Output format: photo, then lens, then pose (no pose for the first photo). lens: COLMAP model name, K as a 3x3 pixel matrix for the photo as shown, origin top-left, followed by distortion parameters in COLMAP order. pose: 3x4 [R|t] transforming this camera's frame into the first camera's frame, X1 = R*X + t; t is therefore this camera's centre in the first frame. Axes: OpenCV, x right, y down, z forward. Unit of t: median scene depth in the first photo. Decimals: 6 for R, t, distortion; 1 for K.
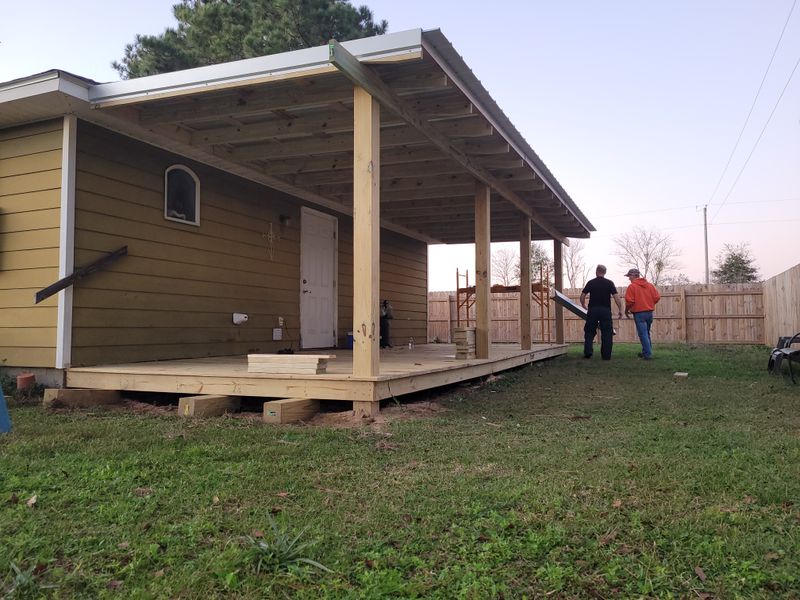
lens RADIAL K [[600.1, 0, 401.3], [0, 600.1, 287.9], [0, 0, 1]] dist [0.083627, -0.104501]
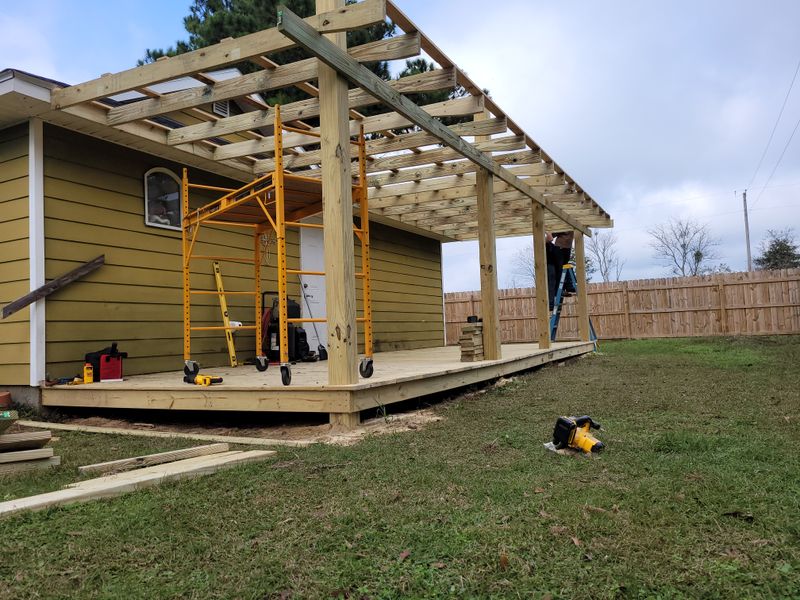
lens RADIAL K [[602.5, 0, 390.1], [0, 602.5, 295.6], [0, 0, 1]] dist [0.063599, -0.064712]
pose [[0.996748, -0.042057, -0.068729, 0.049314], [0.042453, 0.999089, 0.004315, 0.008506], [0.068485, -0.007218, 0.997626, 0.069883]]
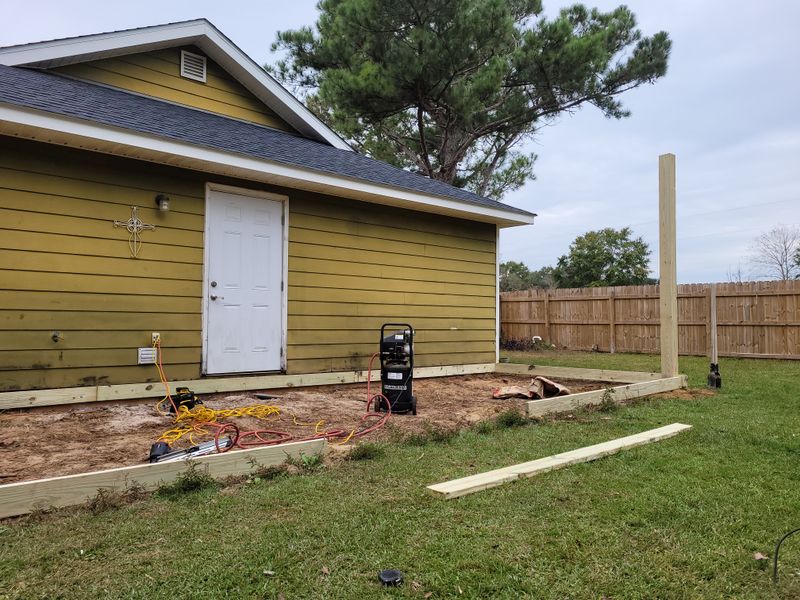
lens RADIAL K [[603.0, 0, 400.0], [0, 603.0, 300.0], [0, 0, 1]] dist [0.062796, -0.060088]
pose [[0.911402, -0.006096, -0.411473, 0.465976], [0.018063, 0.999519, 0.025201, -0.006952], [0.411121, -0.030401, 0.911074, 0.530788]]
